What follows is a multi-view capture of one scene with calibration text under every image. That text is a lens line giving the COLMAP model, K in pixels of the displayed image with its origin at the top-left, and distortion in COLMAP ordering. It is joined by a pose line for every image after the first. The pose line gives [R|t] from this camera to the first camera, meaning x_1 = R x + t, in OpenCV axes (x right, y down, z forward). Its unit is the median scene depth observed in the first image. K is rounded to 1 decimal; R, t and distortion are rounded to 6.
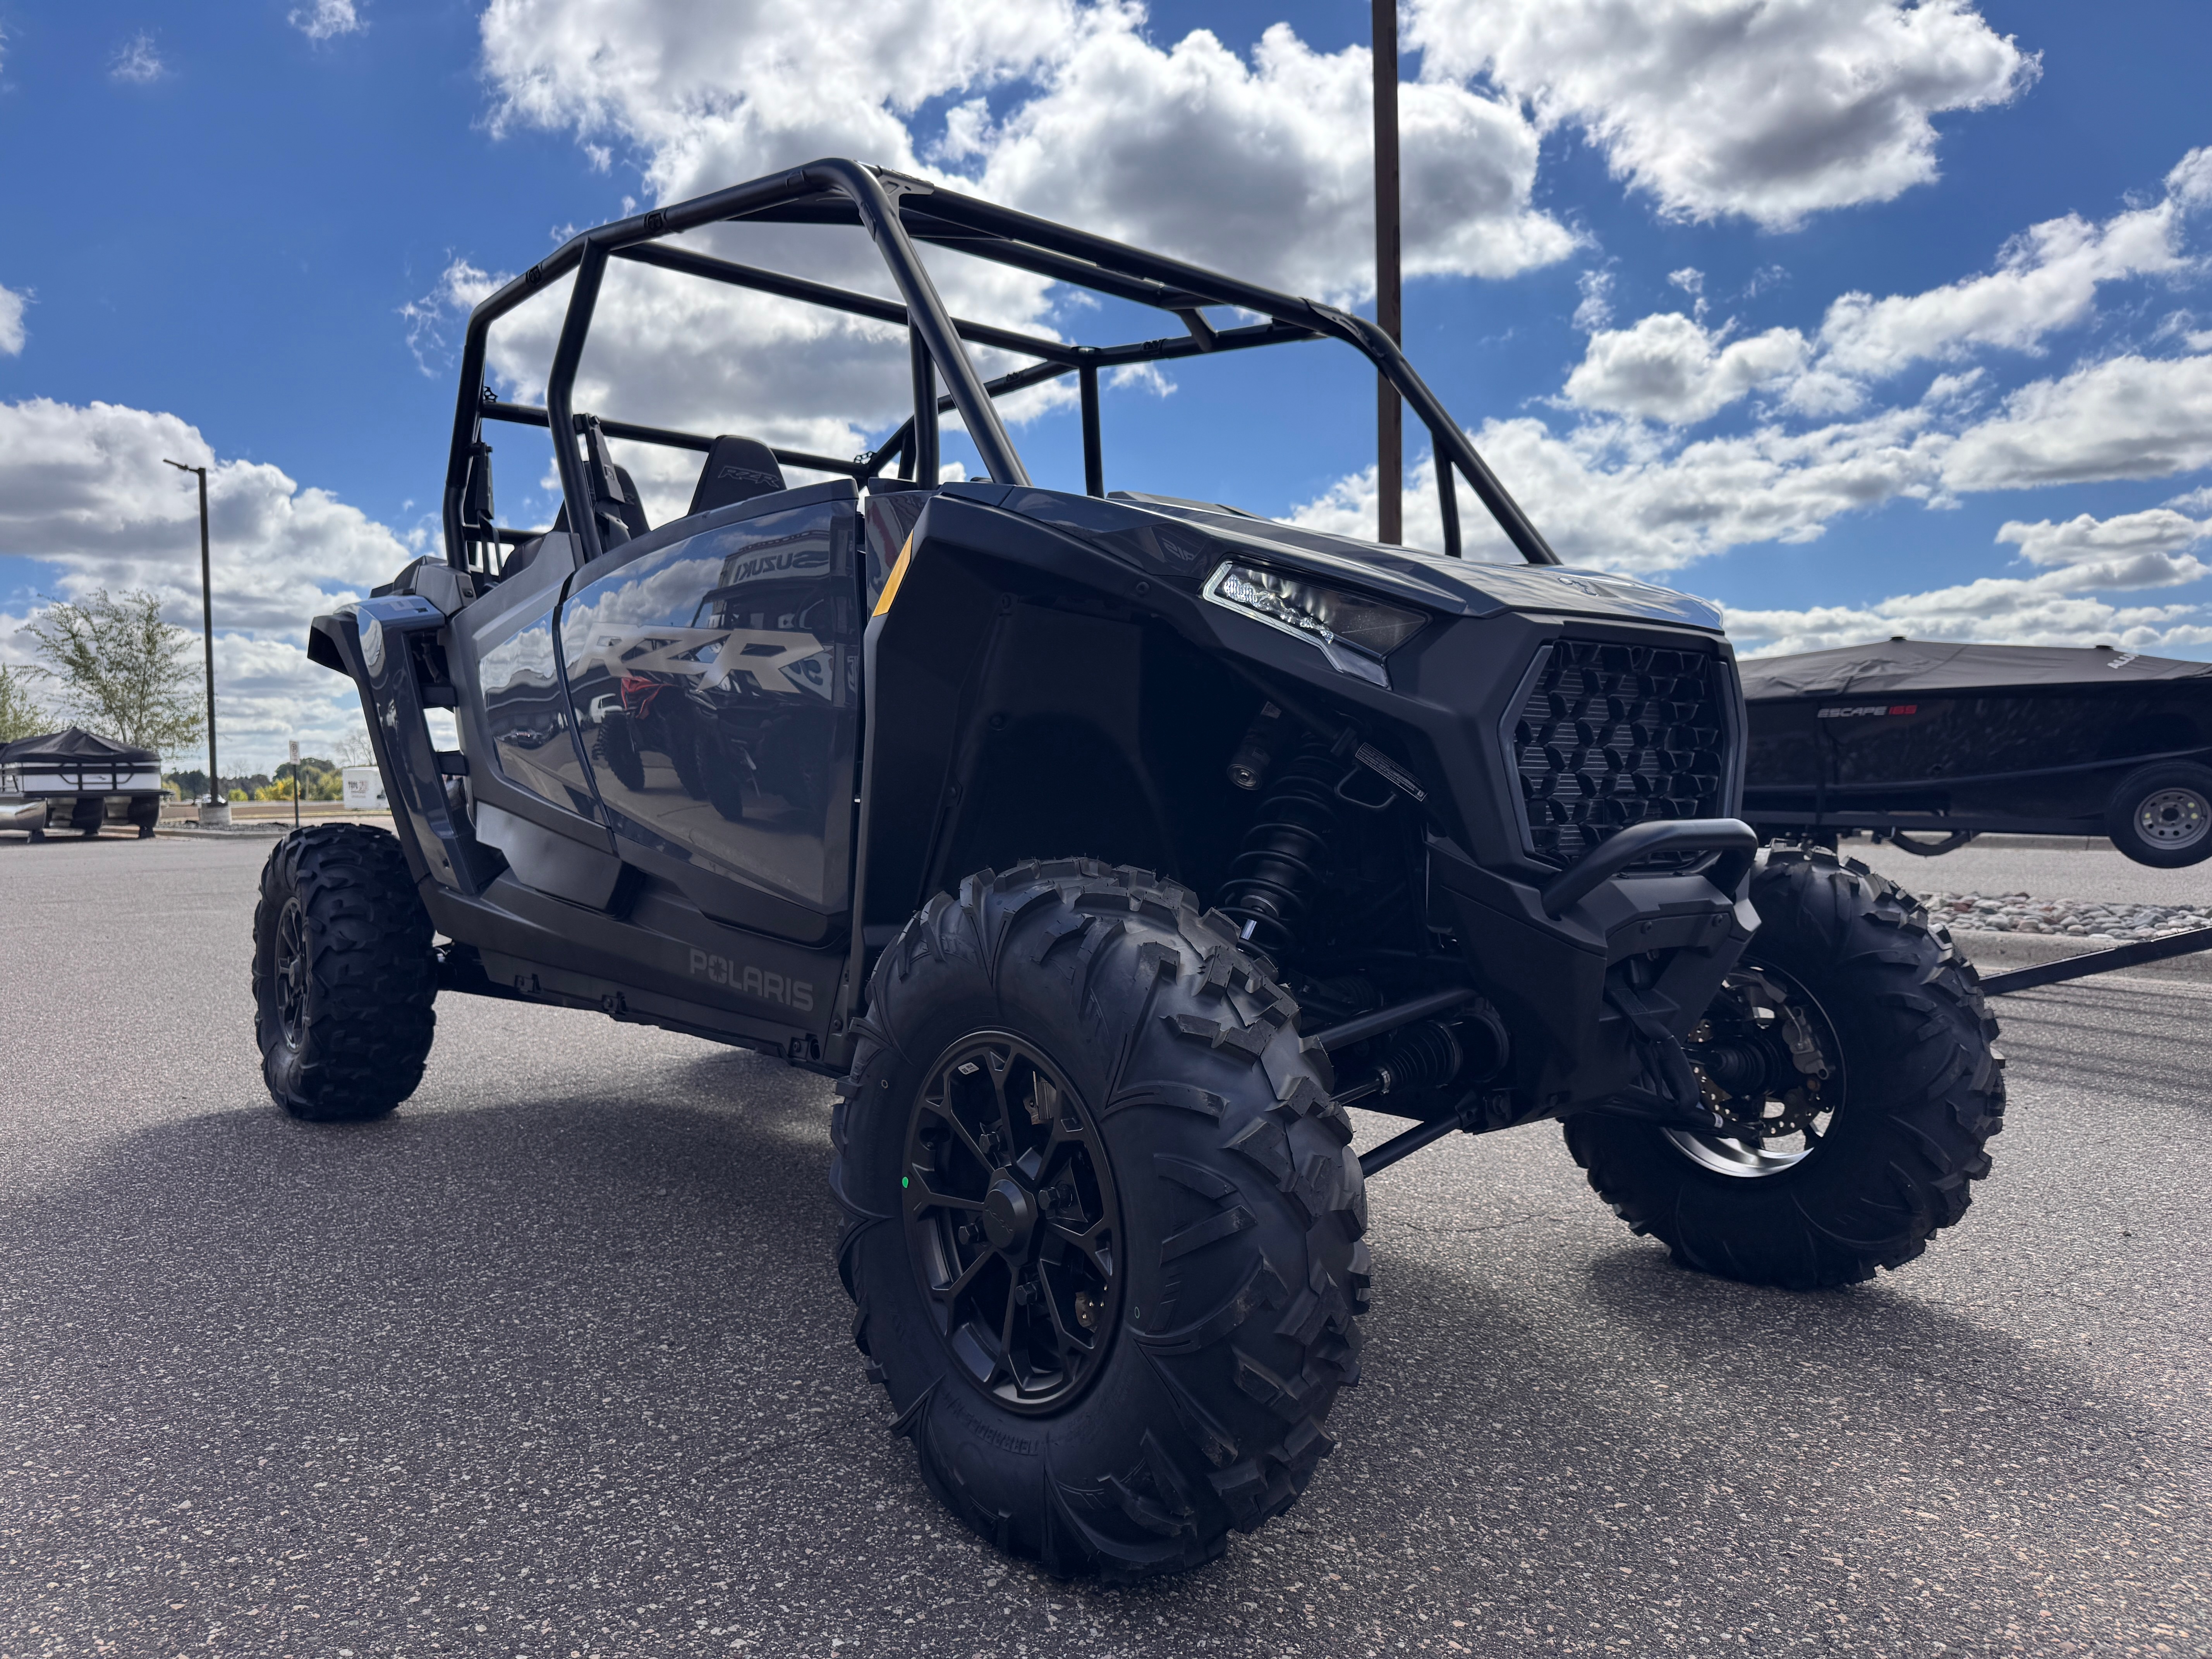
lens RADIAL K [[1595.8, 0, 1098.1], [0, 1595.8, 836.8], [0, 0, 1]] dist [0.033524, -0.057079]
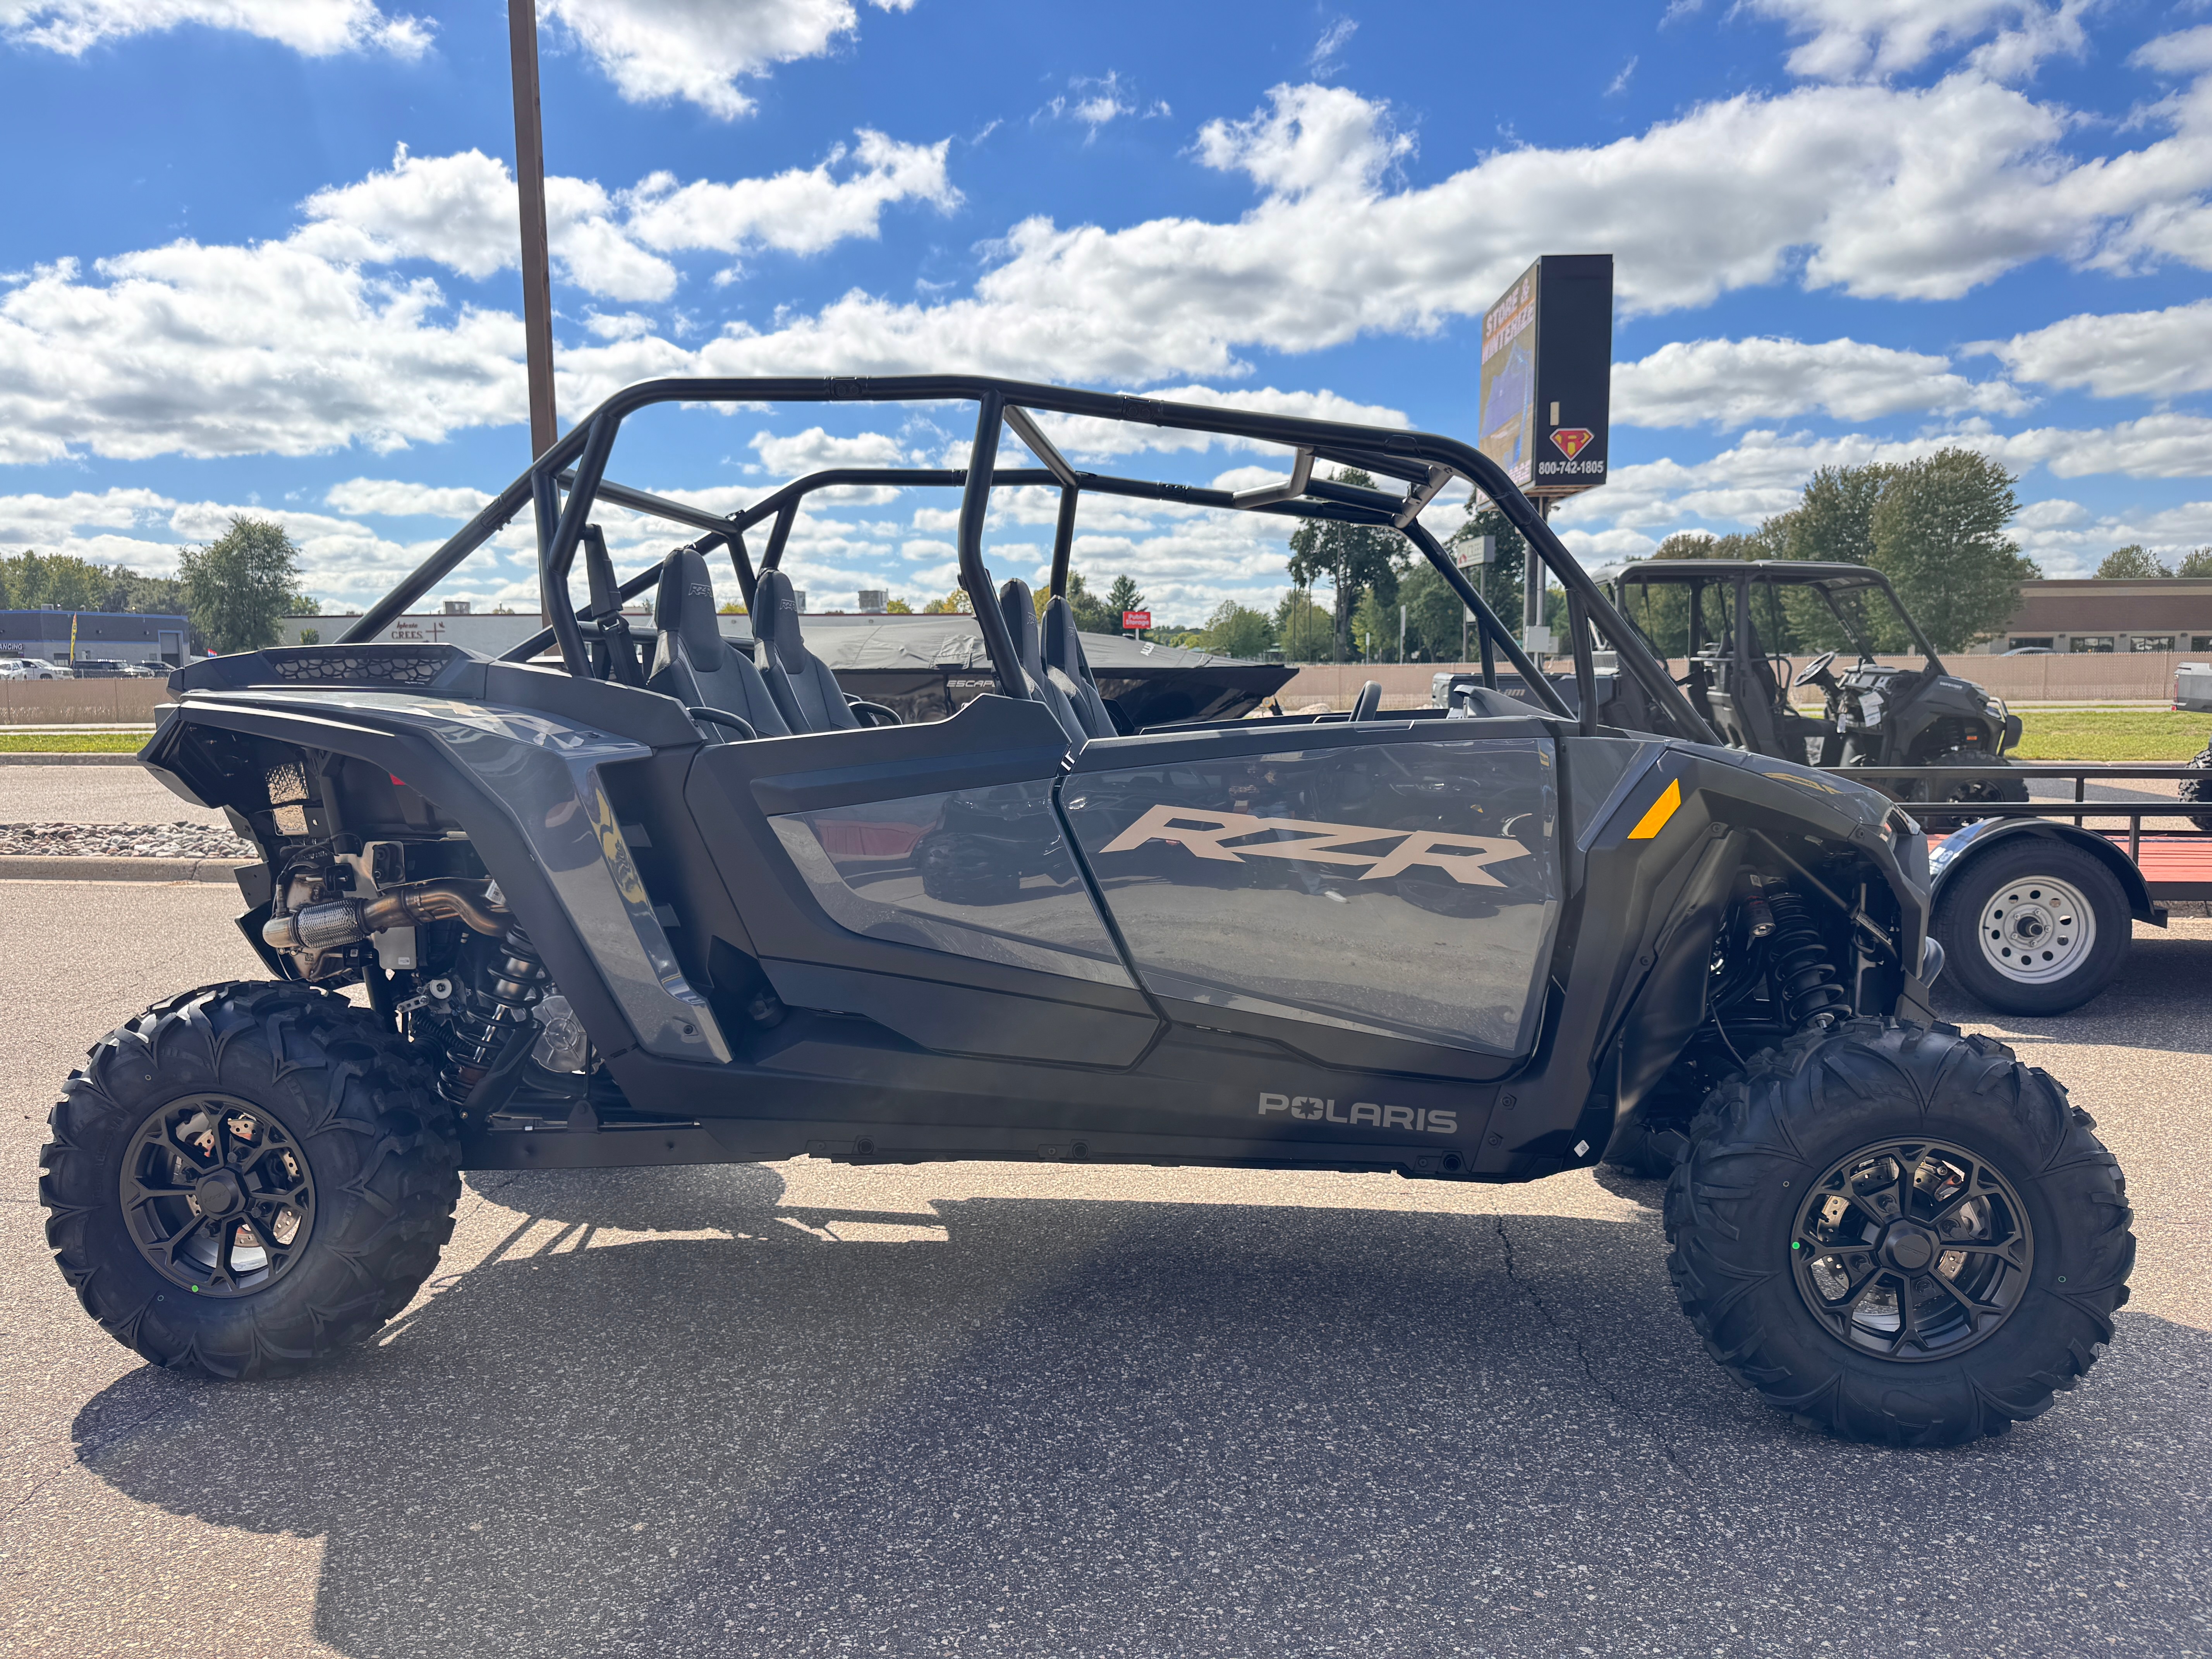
lens RADIAL K [[1595.8, 0, 1098.1], [0, 1595.8, 836.8], [0, 0, 1]] dist [0.033524, -0.057079]
pose [[0.704976, -0.071020, 0.705666, -1.232232], [0.019473, 0.996537, 0.080840, -0.225821], [-0.708964, -0.043249, 0.703917, 0.327428]]
